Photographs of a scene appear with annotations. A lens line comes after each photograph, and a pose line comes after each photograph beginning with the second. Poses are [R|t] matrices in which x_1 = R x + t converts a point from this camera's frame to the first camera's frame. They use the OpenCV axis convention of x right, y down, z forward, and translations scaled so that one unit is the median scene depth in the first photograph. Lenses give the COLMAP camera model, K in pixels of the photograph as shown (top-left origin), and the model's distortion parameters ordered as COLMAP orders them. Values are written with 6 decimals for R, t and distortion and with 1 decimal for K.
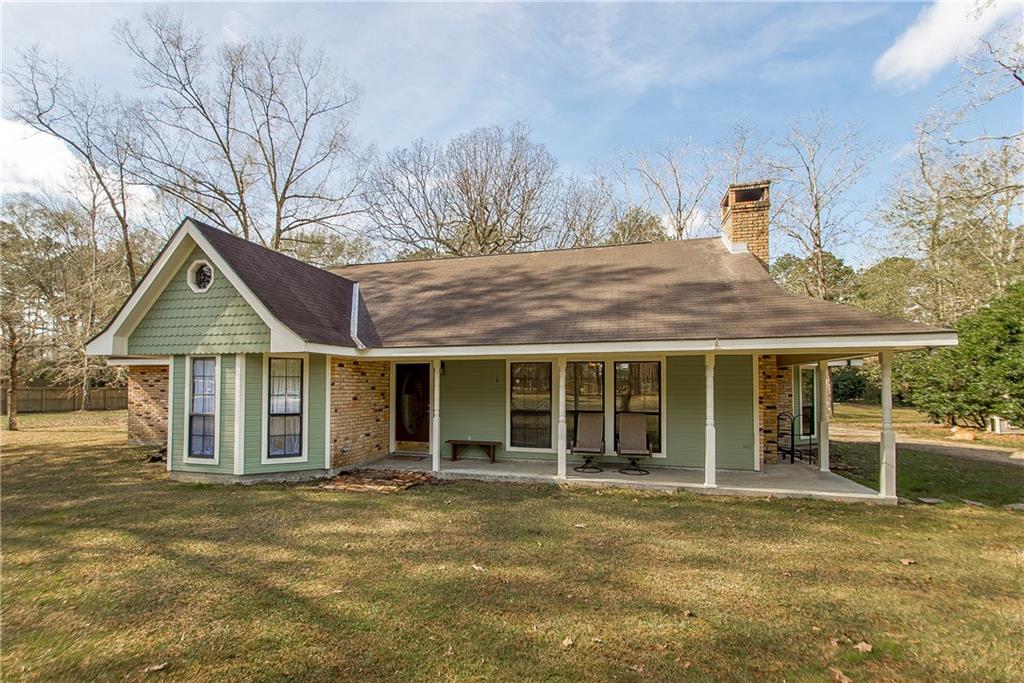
lens RADIAL K [[440.6, 0, 468.9], [0, 440.6, 350.6], [0, 0, 1]] dist [0.003823, -0.001328]
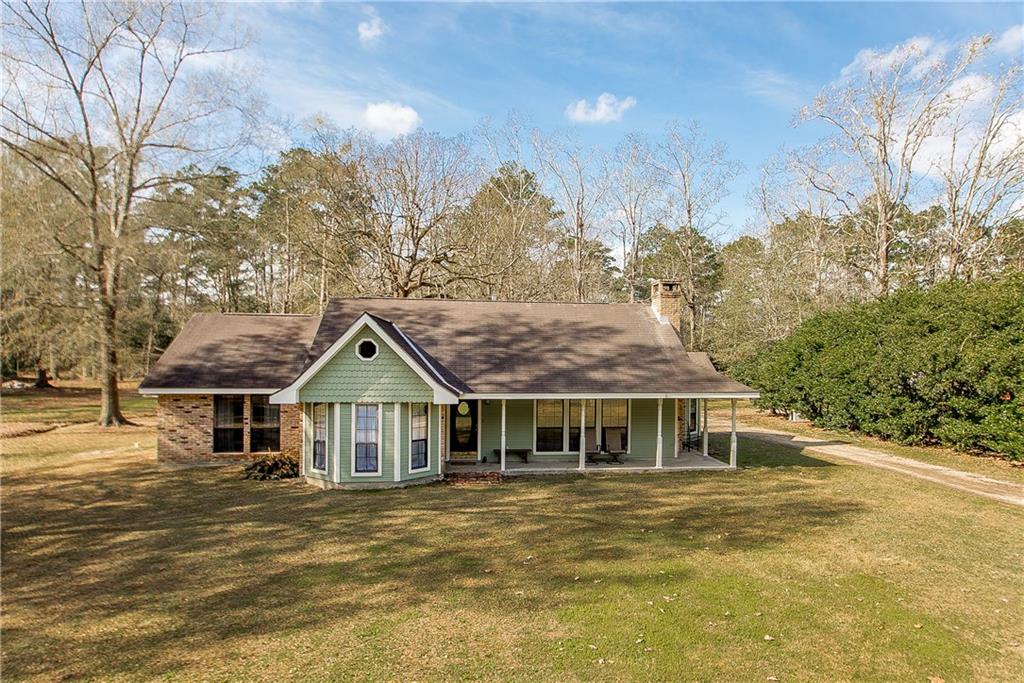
lens RADIAL K [[526.6, 0, 513.6], [0, 526.6, 343.6], [0, 0, 1]] dist [0.000010, 0.000568]
pose [[0.937511, 0.013838, 0.347679, -0.734818], [-0.023327, 0.999461, 0.023120, -0.231926], [-0.347172, -0.029786, 0.937328, -0.787715]]
